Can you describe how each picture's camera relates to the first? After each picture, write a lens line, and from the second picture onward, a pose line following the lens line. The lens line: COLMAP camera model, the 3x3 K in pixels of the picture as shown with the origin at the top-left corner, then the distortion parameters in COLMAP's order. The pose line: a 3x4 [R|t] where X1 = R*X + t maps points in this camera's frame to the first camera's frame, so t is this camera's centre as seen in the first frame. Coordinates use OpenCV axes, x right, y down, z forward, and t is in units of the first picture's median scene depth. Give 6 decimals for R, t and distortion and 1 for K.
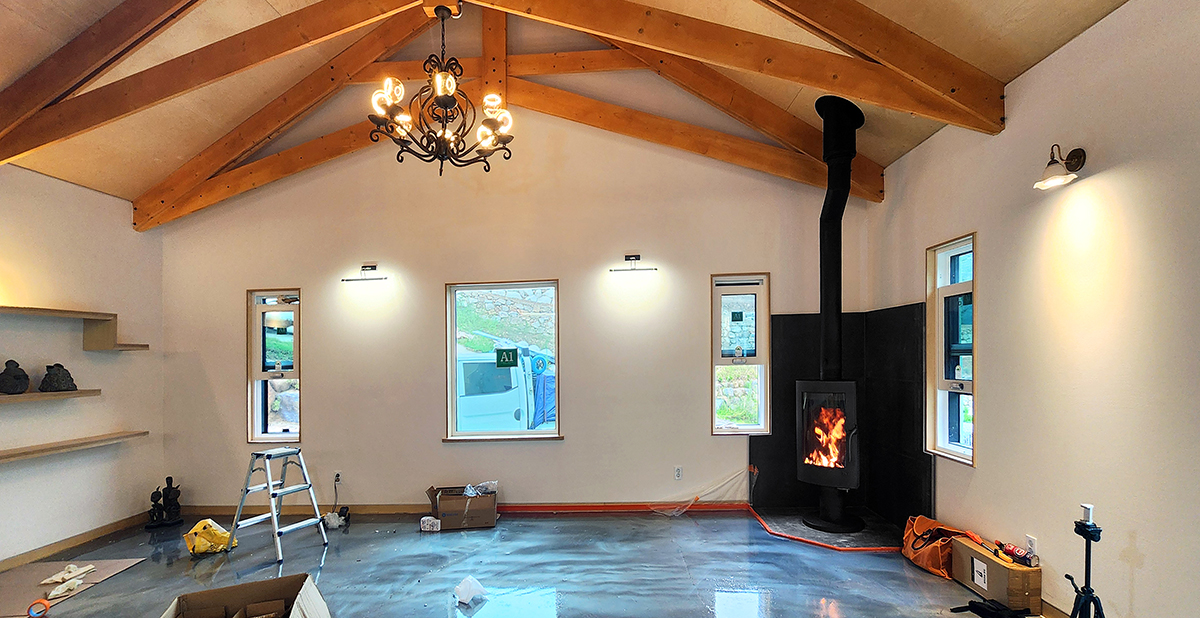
lens RADIAL K [[578.8, 0, 587.0], [0, 578.8, 357.3], [0, 0, 1]] dist [-0.006890, -0.000205]
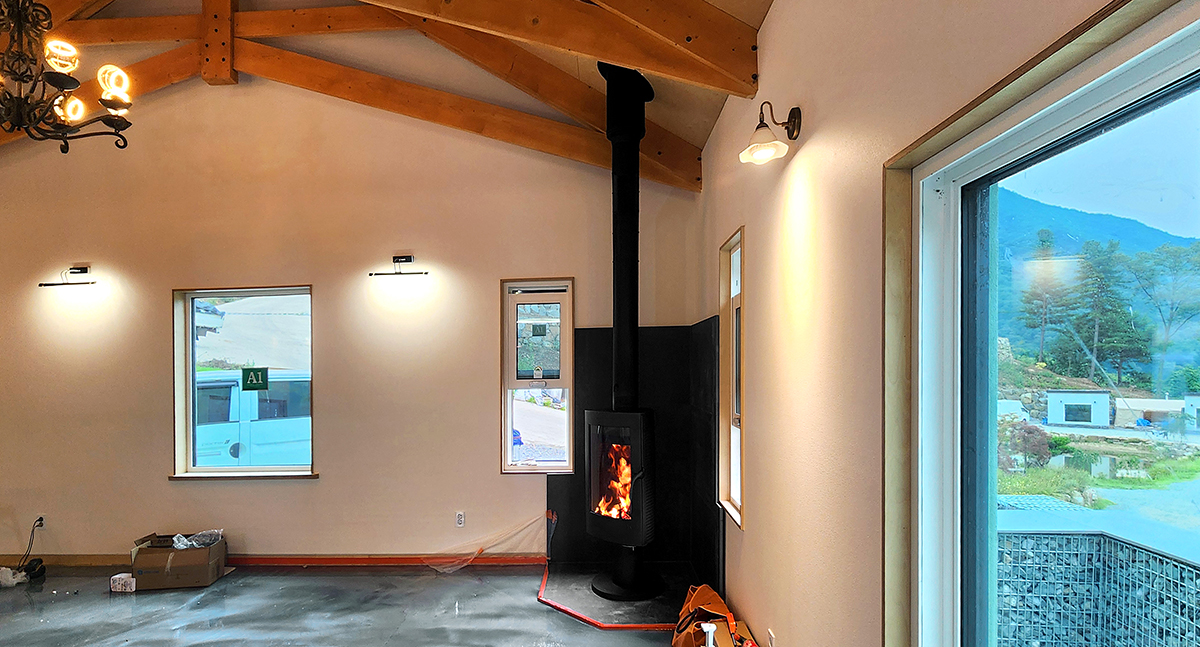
lens RADIAL K [[619.0, 0, 545.8], [0, 619.0, 363.7], [0, 0, 1]] dist [-0.009293, -0.001577]
pose [[0.999941, 0.006428, -0.008800, 0.305928], [-0.006485, 0.999958, -0.006459, -0.018180], [0.008758, 0.006516, 0.999940, 0.124692]]
